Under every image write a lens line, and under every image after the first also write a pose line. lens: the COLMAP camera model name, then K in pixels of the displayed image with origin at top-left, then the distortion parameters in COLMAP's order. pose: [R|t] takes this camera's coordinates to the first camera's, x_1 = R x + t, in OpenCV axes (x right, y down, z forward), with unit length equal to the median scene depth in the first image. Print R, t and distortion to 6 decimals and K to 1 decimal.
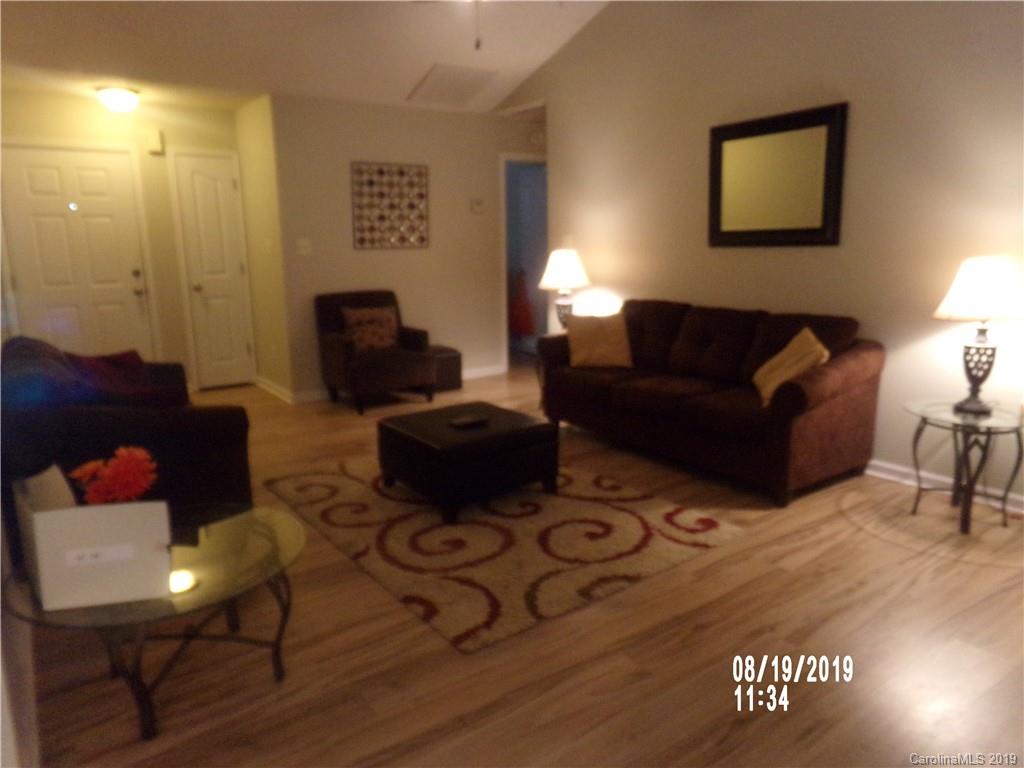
lens RADIAL K [[715.6, 0, 512.0], [0, 715.6, 384.0], [0, 0, 1]] dist [-0.091403, 0.147949]
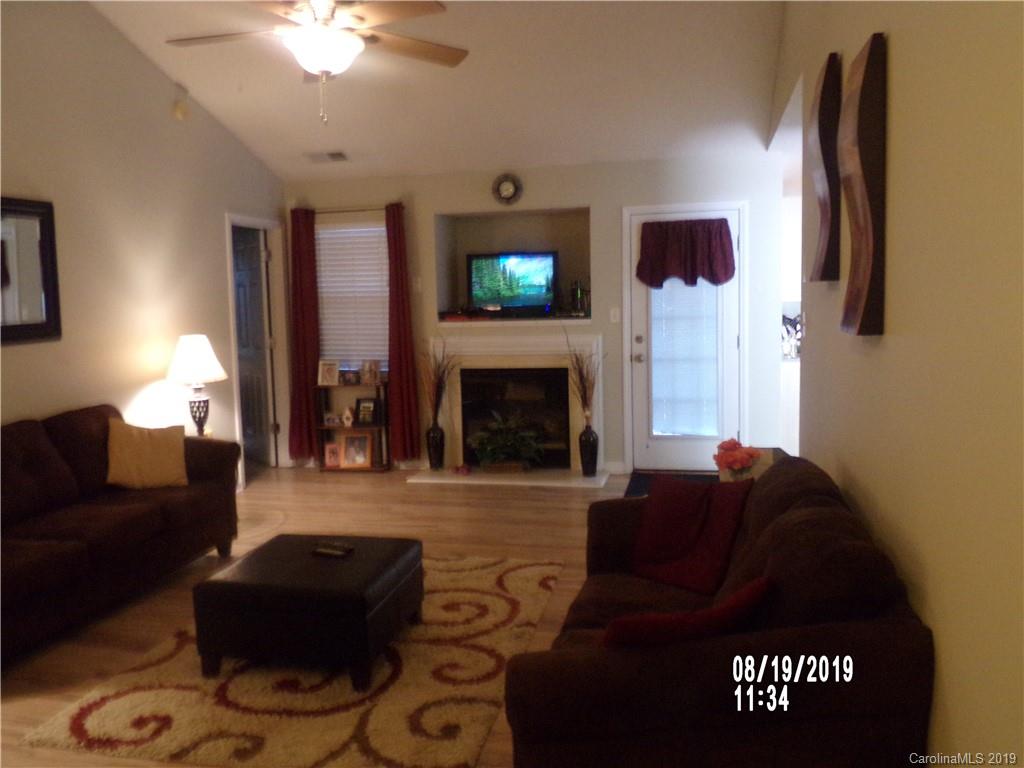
lens RADIAL K [[812.6, 0, 512.0], [0, 812.6, 384.0], [0, 0, 1]] dist [-0.007554, -0.003742]
pose [[-0.665871, -0.029225, 0.745494, -0.879236], [0.193746, 0.958177, 0.210615, -0.274612], [-0.720471, 0.284679, -0.632361, 1.393104]]
